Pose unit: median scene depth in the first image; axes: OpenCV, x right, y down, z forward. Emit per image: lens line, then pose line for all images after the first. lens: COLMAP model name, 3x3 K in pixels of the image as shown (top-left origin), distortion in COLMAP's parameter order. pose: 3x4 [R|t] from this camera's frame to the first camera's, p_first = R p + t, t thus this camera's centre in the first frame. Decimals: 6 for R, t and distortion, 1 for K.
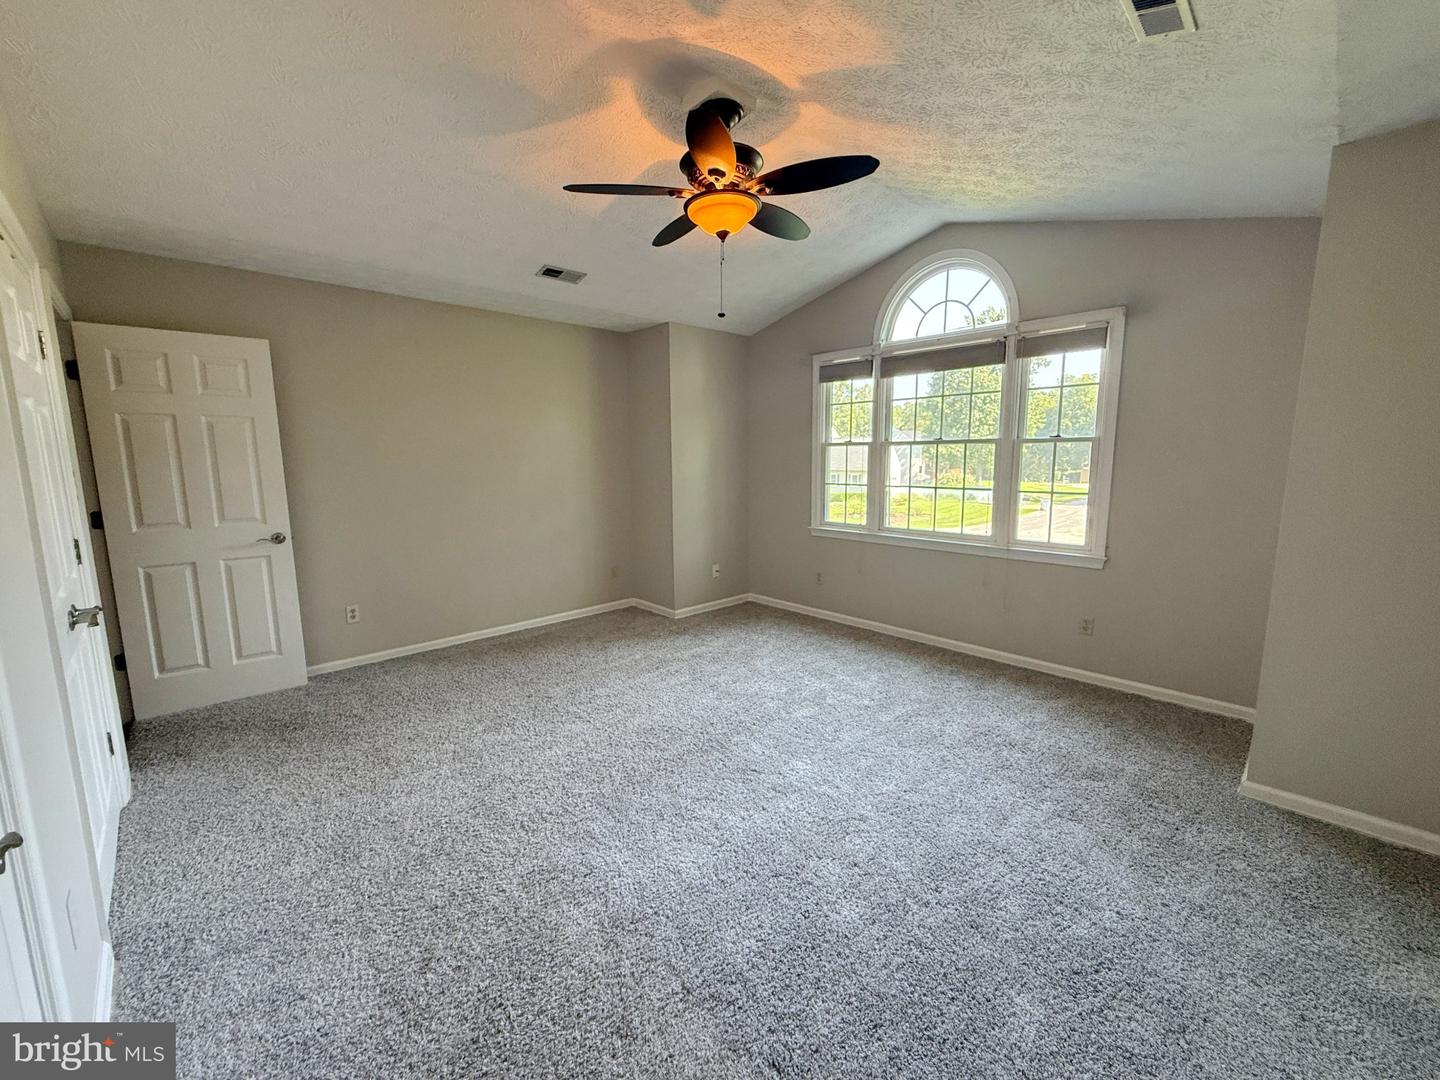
lens RADIAL K [[580.2, 0, 720.0], [0, 580.2, 540.0], [0, 0, 1]] dist [0.000674, -0.000244]
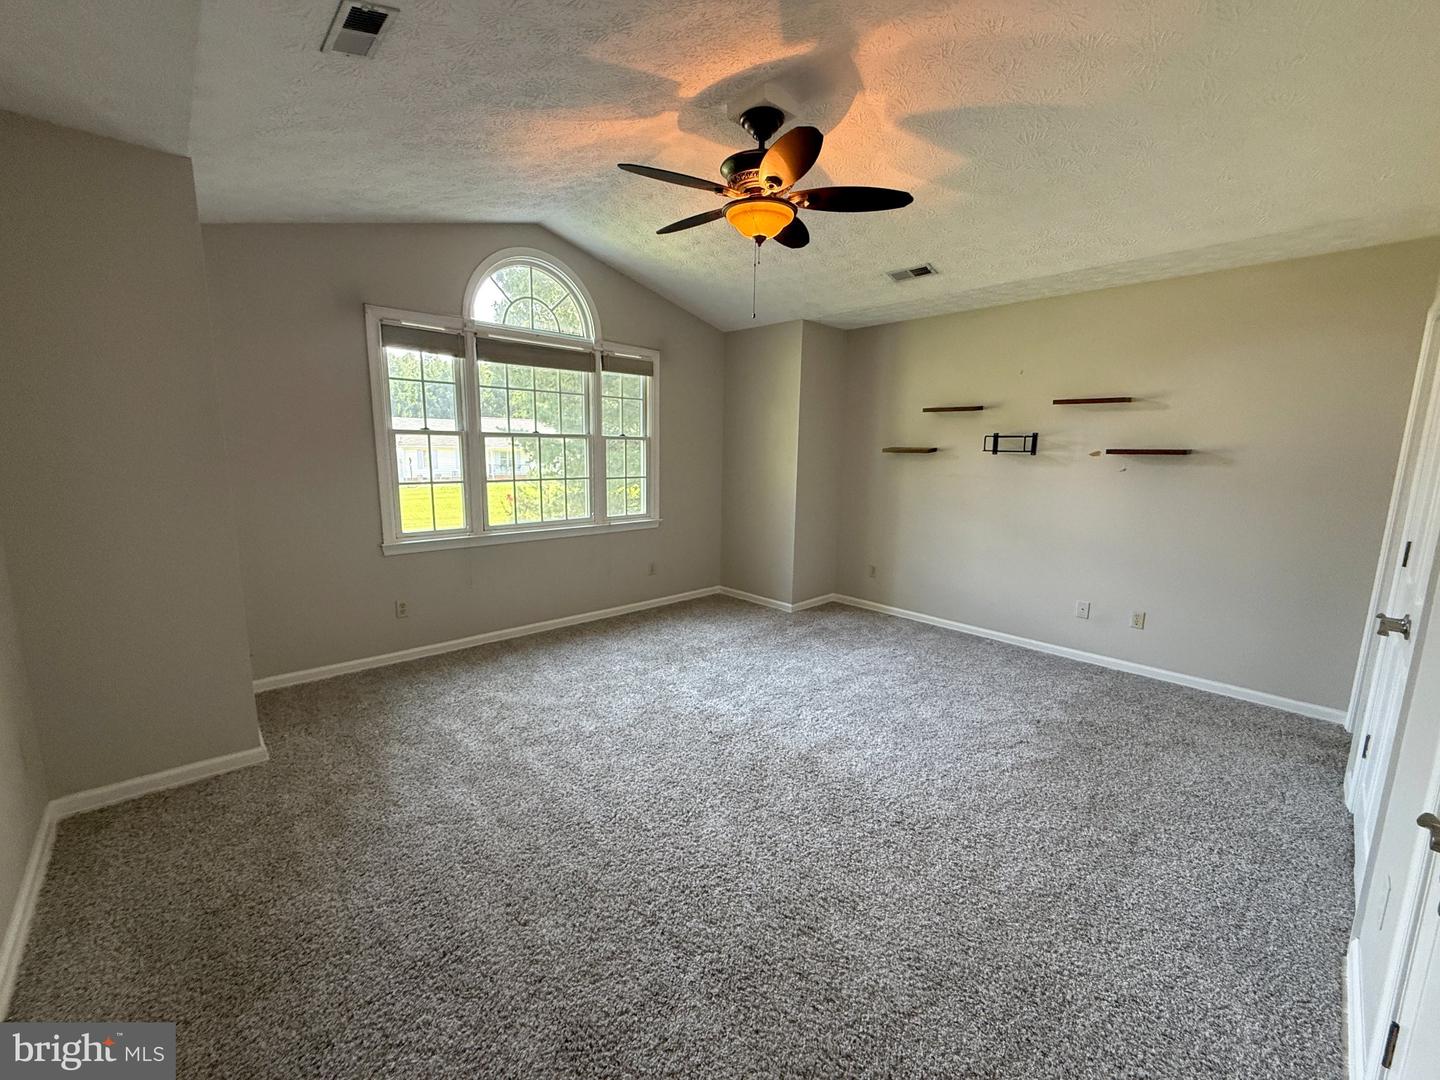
lens RADIAL K [[580.2, 0, 720.0], [0, 580.2, 540.0], [0, 0, 1]] dist [0.000674, -0.000244]
pose [[0.003991, -0.149393, 0.988770, -0.697627], [0.128758, 0.980624, 0.147643, -0.101104], [-0.991668, 0.126723, 0.023150, 0.707725]]
